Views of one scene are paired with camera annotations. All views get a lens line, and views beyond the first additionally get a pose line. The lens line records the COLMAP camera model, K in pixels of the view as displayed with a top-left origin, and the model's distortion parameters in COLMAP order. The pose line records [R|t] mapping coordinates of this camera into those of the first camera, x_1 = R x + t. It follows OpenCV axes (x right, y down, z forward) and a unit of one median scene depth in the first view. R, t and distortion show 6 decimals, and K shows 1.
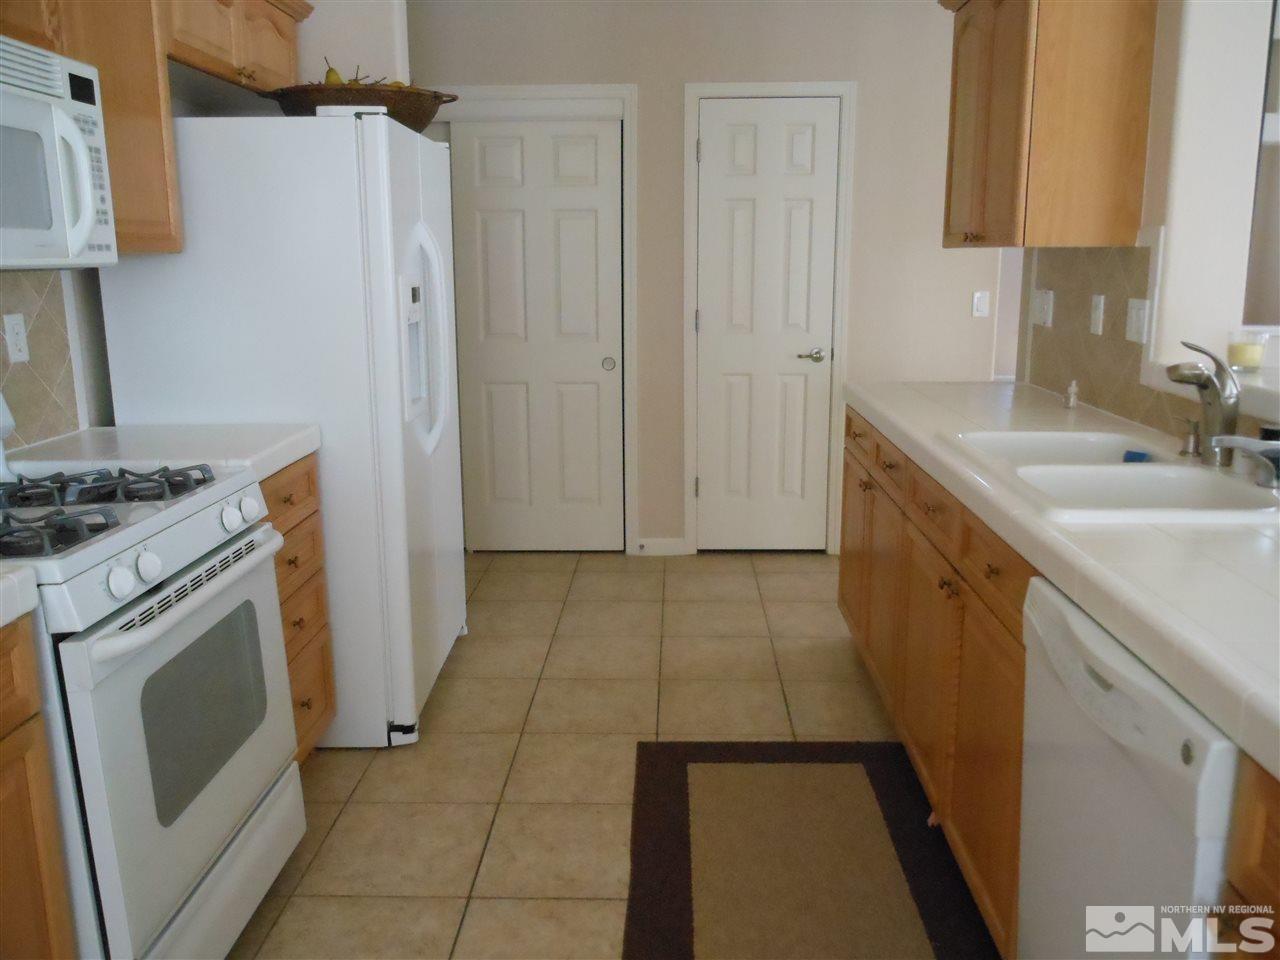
lens RADIAL K [[1043.5, 0, 645.9], [0, 1043.5, 479.1], [0, 0, 1]] dist [-0.016660, 0.018376]
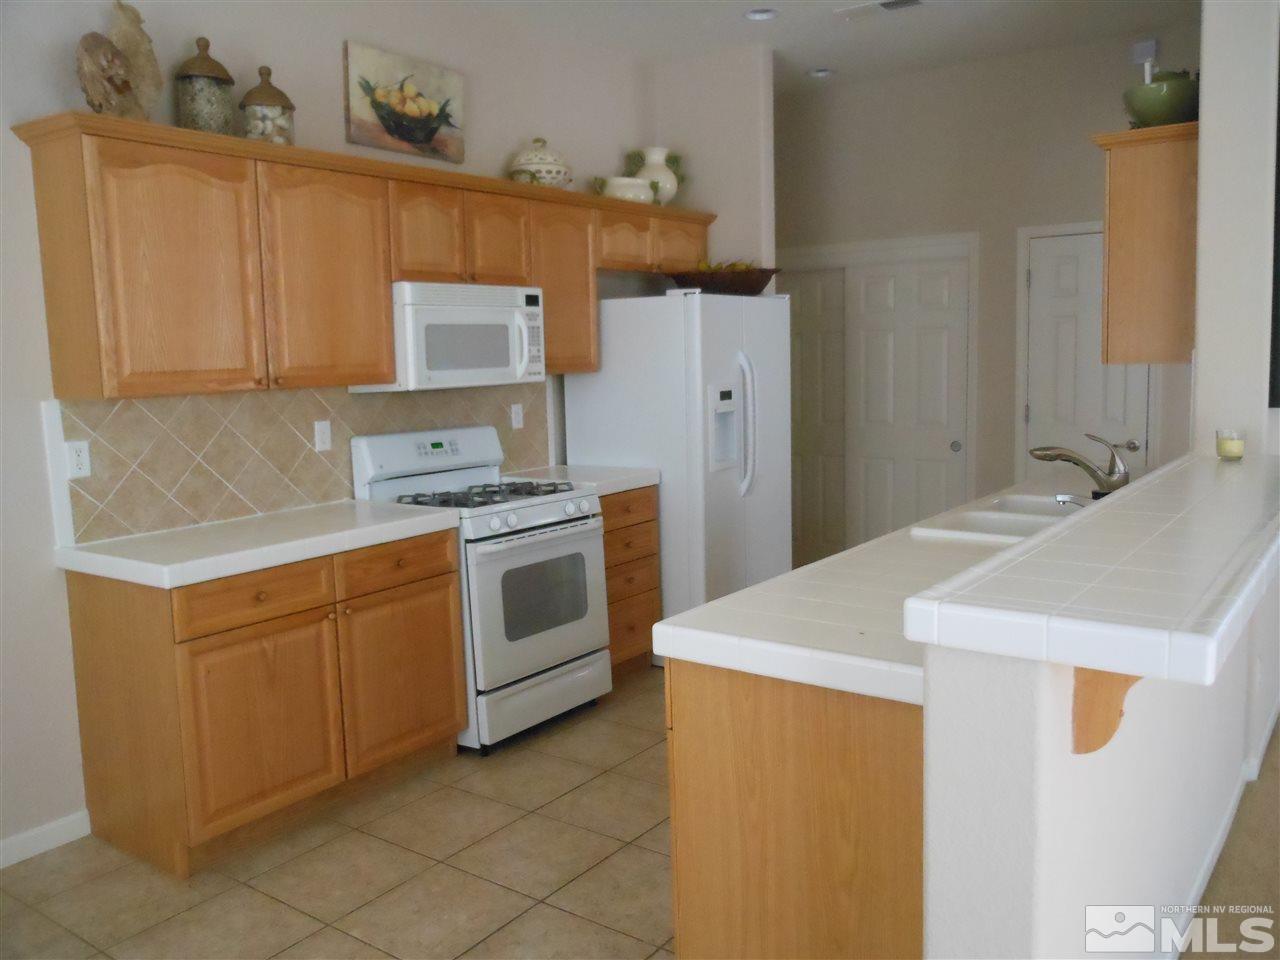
lens RADIAL K [[1043.5, 0, 636.0], [0, 1043.5, 478.5], [0, 0, 1]] dist [-0.016660, 0.018376]
pose [[0.821790, 0.053095, -0.567311, 0.764118], [-0.098931, 0.993822, -0.050297, 0.063346], [0.561136, 0.097458, 0.821966, -0.527361]]
